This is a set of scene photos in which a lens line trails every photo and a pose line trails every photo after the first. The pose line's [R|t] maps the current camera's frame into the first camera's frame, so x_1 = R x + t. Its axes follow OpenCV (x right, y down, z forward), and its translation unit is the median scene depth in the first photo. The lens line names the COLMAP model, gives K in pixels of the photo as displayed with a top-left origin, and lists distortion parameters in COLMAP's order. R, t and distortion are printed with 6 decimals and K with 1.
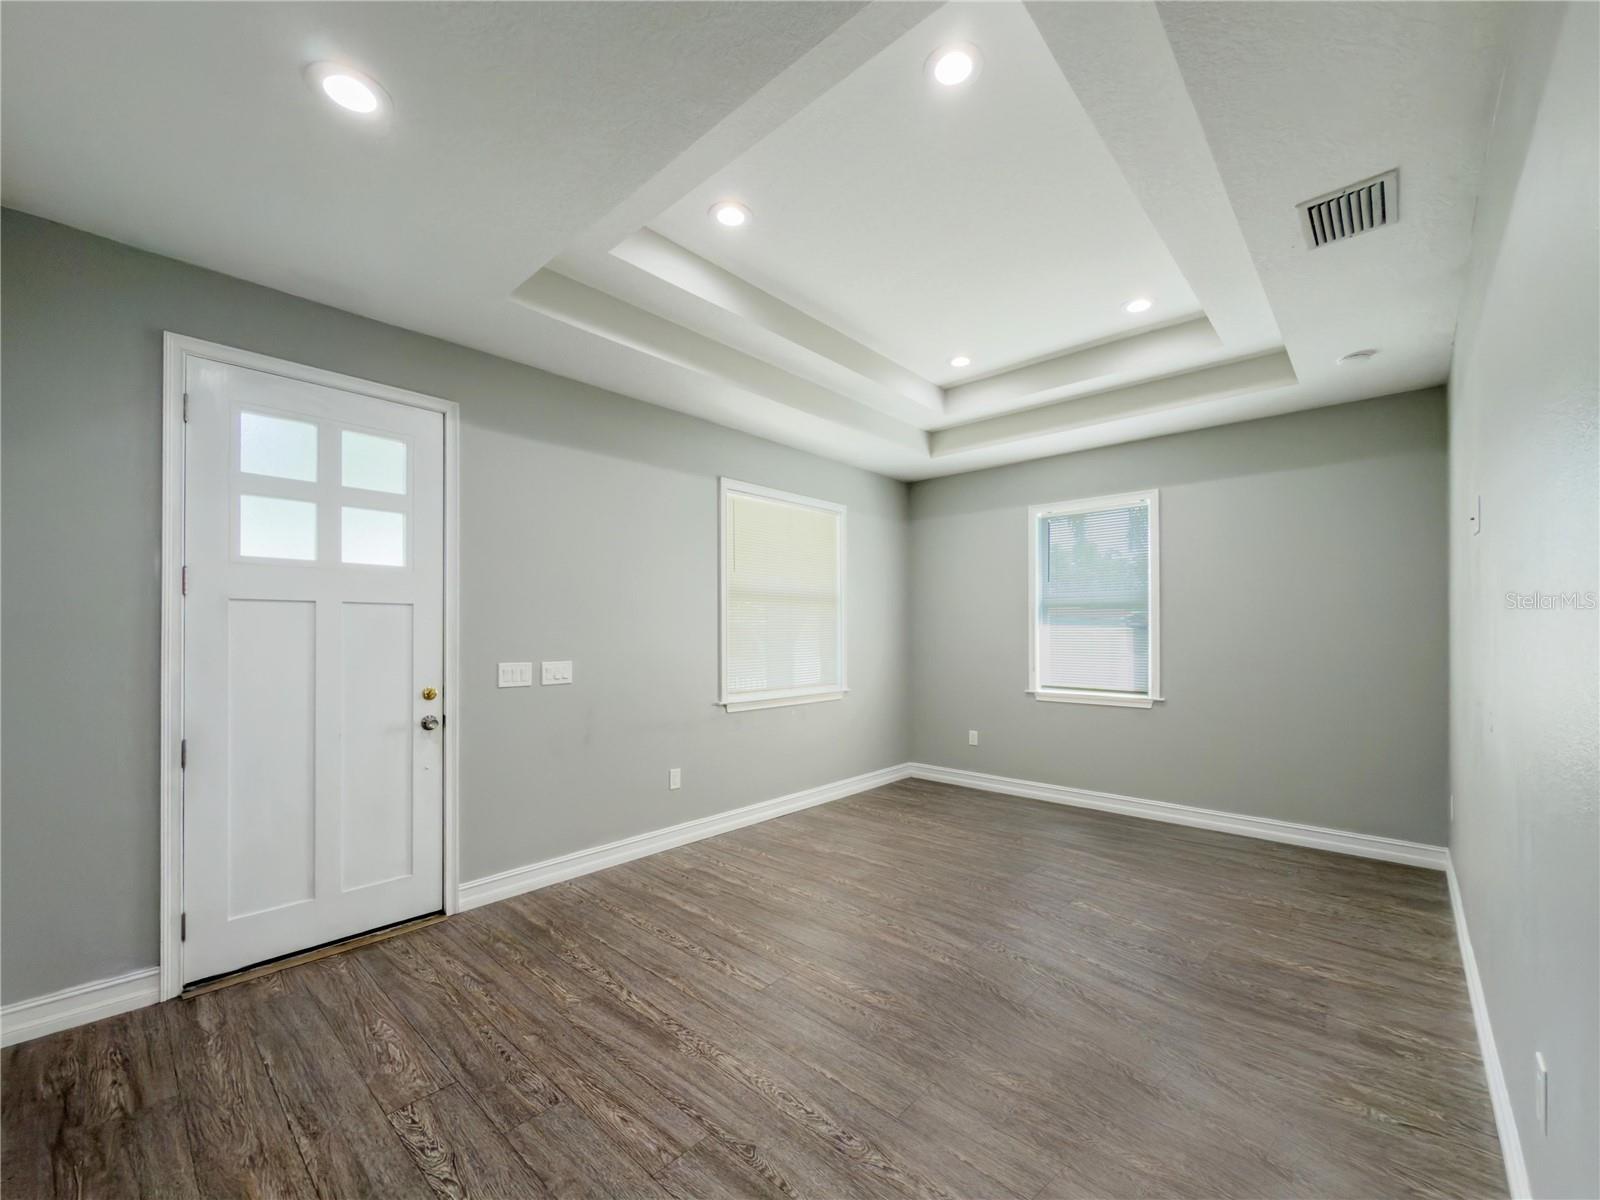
lens RADIAL K [[655.4, 0, 782.1], [0, 655.4, 626.9], [0, 0, 1]] dist [-0.000038, -0.000388]
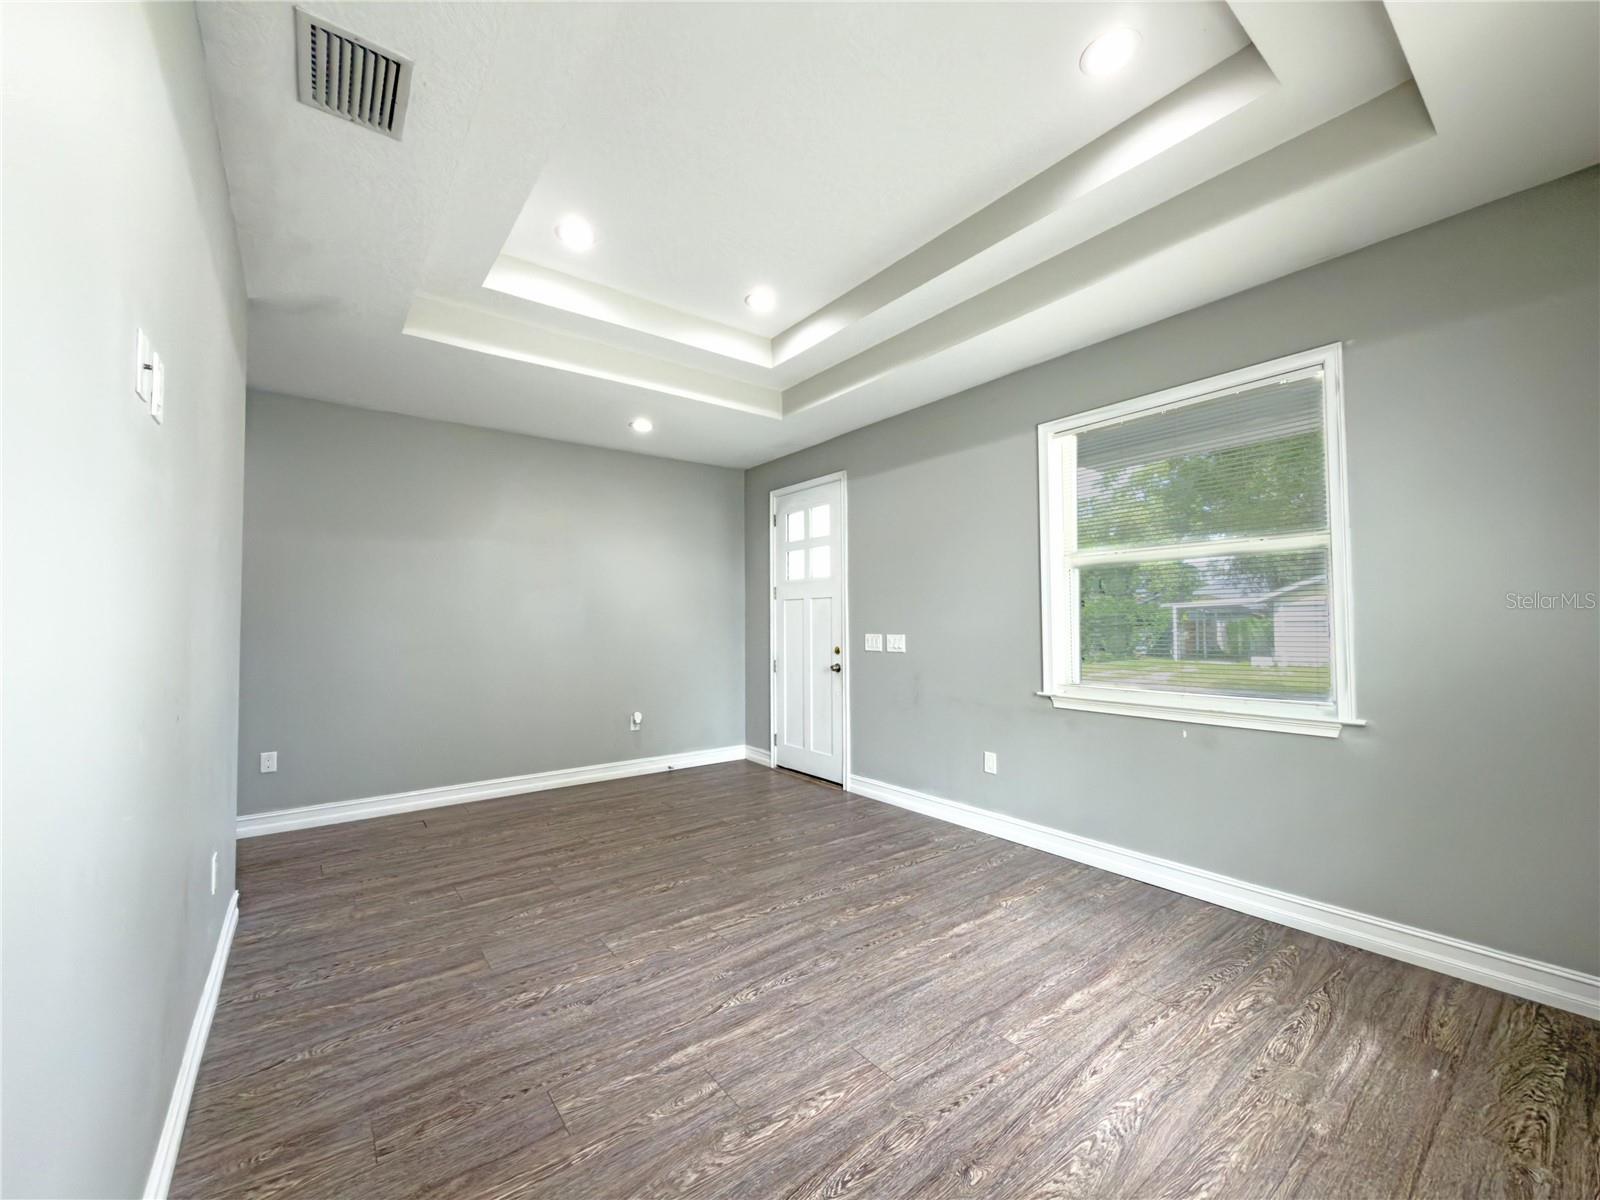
lens RADIAL K [[638.5, 0, 800.0], [0, 638.5, 600.0], [0, 0, 1]] dist [0.000459, -0.000321]
pose [[-0.163631, -0.033700, -0.985946, 1.160694], [0.013669, 0.999243, -0.036423, 0.033882], [0.986427, -0.019437, -0.163047, 1.259093]]
